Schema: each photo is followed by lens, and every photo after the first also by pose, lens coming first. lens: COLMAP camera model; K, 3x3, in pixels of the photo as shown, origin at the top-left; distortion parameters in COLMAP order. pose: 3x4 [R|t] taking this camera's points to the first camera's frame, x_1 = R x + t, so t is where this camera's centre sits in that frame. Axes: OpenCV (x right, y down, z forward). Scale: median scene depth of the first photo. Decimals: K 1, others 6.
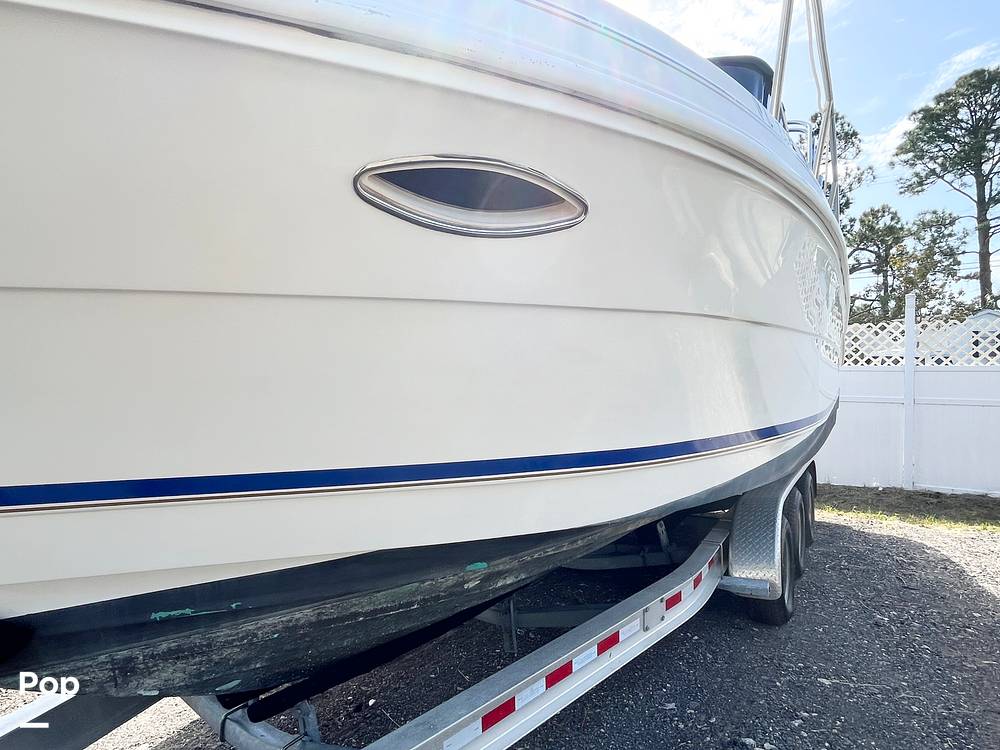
lens RADIAL K [[564.5, 0, 488.8], [0, 564.5, 379.6], [0, 0, 1]] dist [-0.007425, 0.000072]
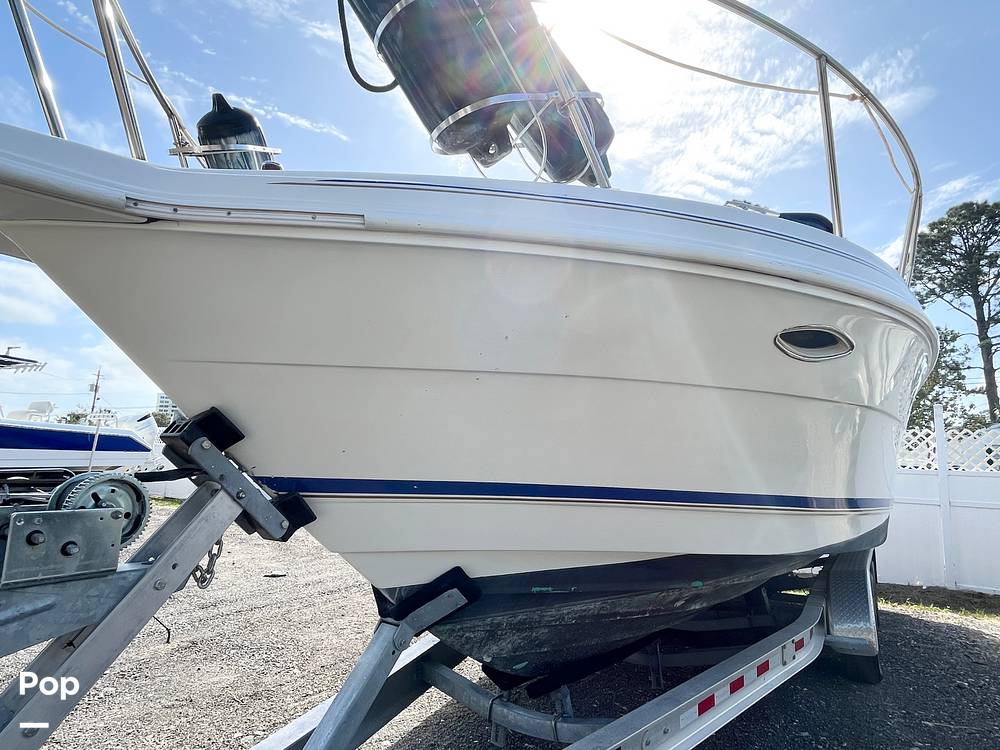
lens RADIAL K [[564.5, 0, 488.8], [0, 564.5, 379.6], [0, 0, 1]] dist [-0.007425, 0.000072]
pose [[0.998965, 0.044011, -0.011466, -0.121446], [-0.045292, 0.985584, -0.163010, 0.018923], [0.004127, 0.163360, 0.986558, -0.102032]]
